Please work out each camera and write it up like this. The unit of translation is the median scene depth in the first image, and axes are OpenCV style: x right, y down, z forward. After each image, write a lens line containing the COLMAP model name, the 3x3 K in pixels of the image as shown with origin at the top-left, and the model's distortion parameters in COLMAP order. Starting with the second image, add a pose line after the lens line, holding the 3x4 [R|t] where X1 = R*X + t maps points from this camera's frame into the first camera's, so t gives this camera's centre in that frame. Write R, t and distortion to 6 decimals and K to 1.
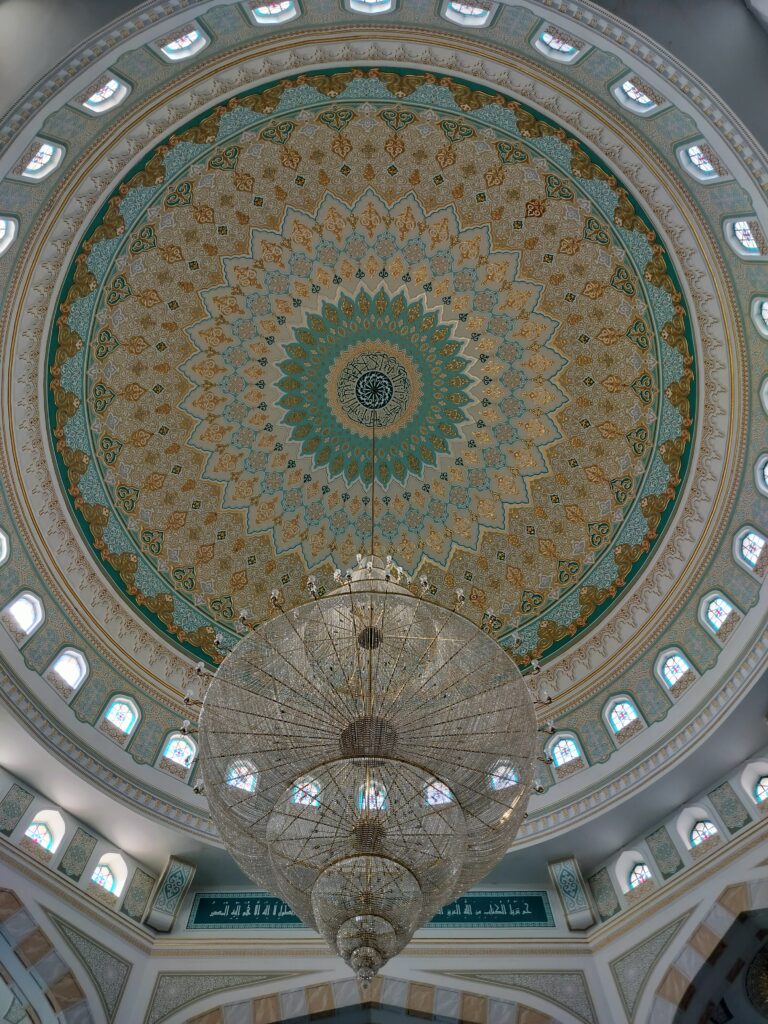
lens RADIAL K [[672.4, 0, 384.0], [0, 672.4, 512.0], [0, 0, 1]] dist [-0.001935, -0.034311]
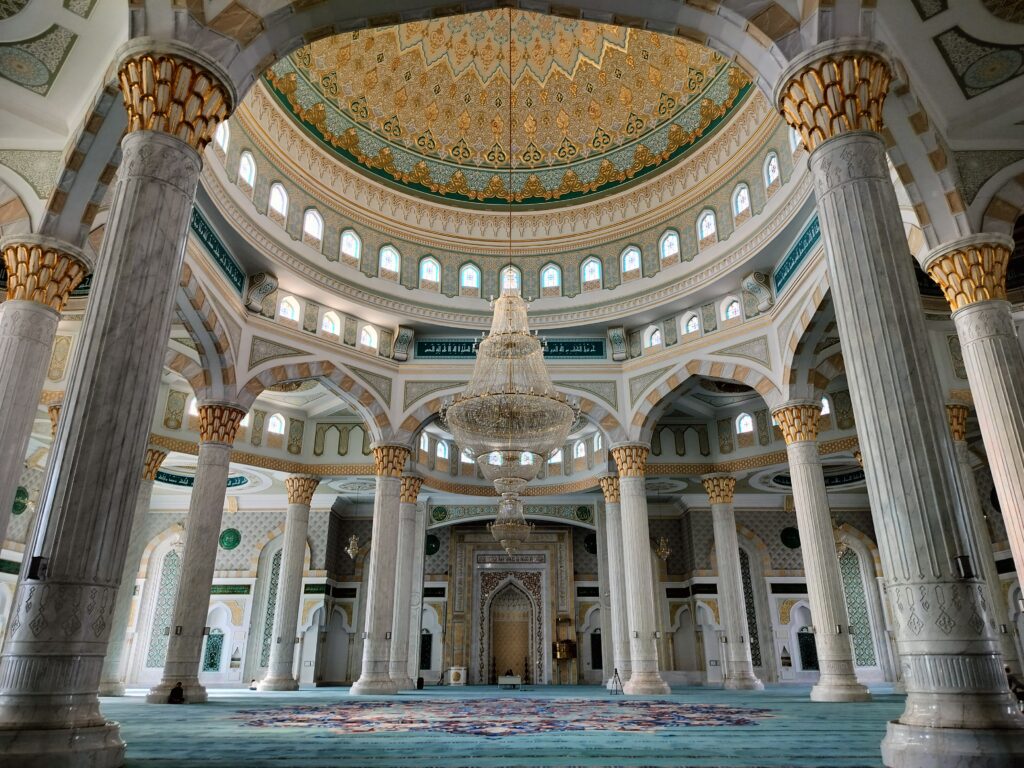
lens RADIAL K [[672.4, 0, 512.0], [0, 672.4, 384.0], [0, 0, 1]] dist [-0.001935, -0.034311]
pose [[0.999797, 0.007489, -0.018681, 0.022308], [0.009552, 0.640444, 0.767945, -0.793954], [0.017715, -0.767968, 0.640243, -0.285586]]
